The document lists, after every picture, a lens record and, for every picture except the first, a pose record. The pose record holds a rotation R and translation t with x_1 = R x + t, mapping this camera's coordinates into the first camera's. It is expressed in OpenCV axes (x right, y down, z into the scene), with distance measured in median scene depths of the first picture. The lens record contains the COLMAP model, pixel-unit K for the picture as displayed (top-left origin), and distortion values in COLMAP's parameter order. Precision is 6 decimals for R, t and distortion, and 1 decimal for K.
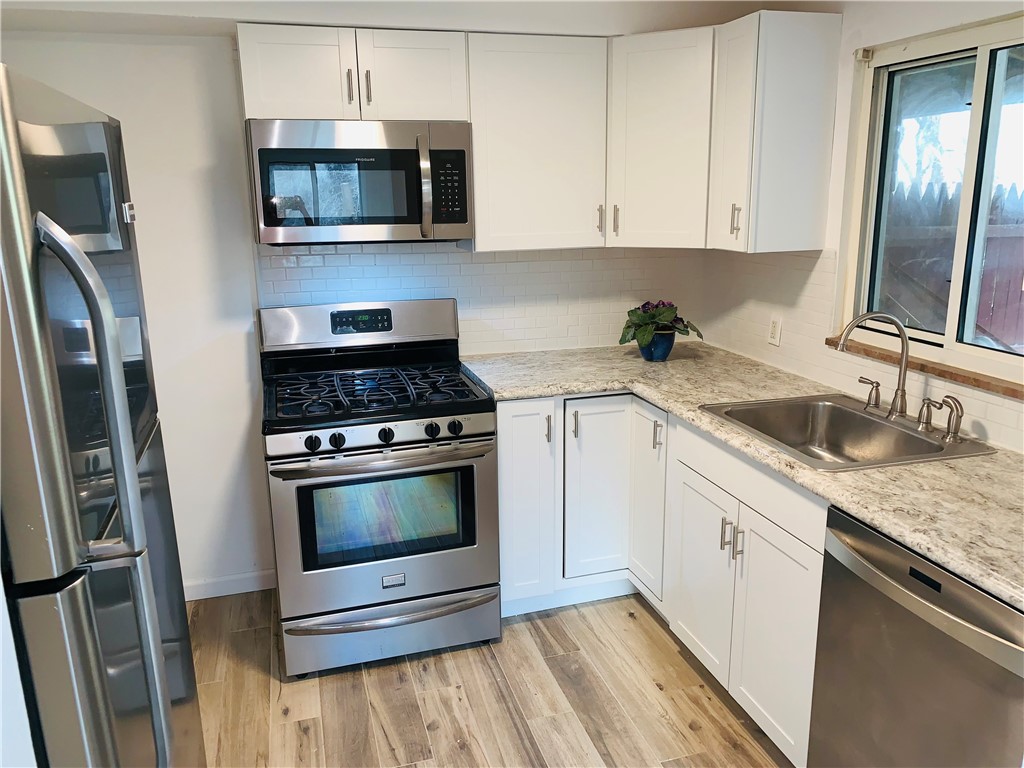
lens RADIAL K [[762.0, 0, 512.0], [0, 762.0, 384.0], [0, 0, 1]] dist [-0.039374, -0.000901]
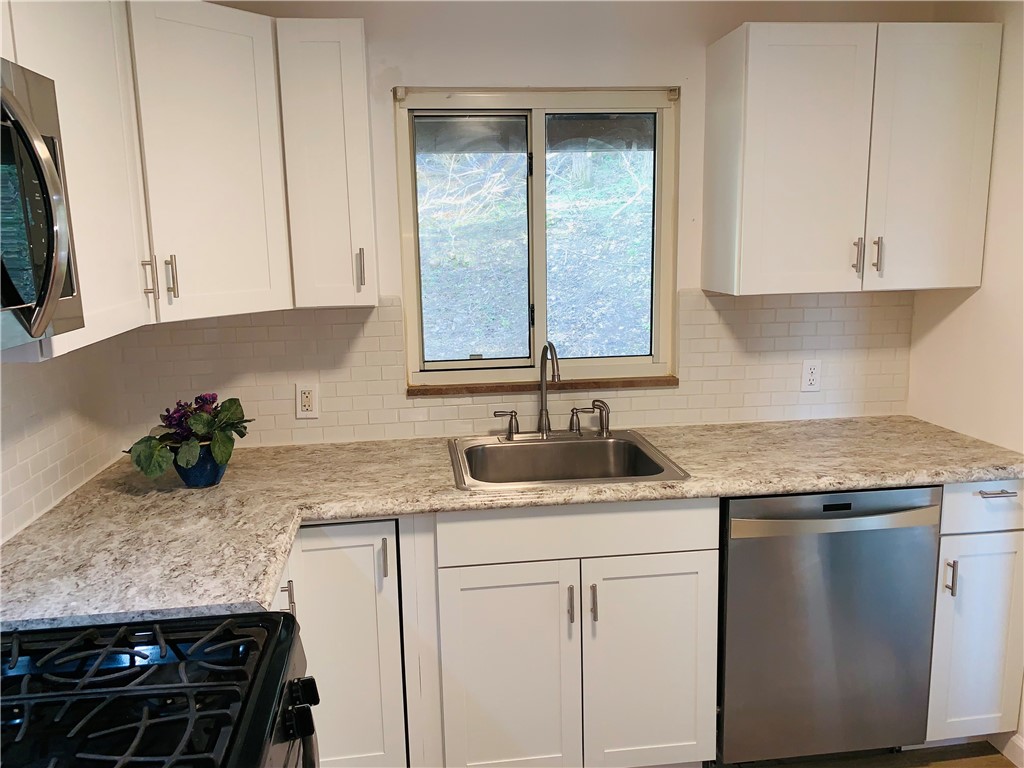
lens RADIAL K [[784.7, 0, 511.6], [0, 784.7, 354.1], [0, 0, 1]] dist [0.034997, -0.001393]
pose [[0.168978, -0.145190, 0.974867, -0.632252], [0.252787, 0.962390, 0.099515, -0.208206], [-0.952652, 0.229618, 0.199325, 0.851461]]
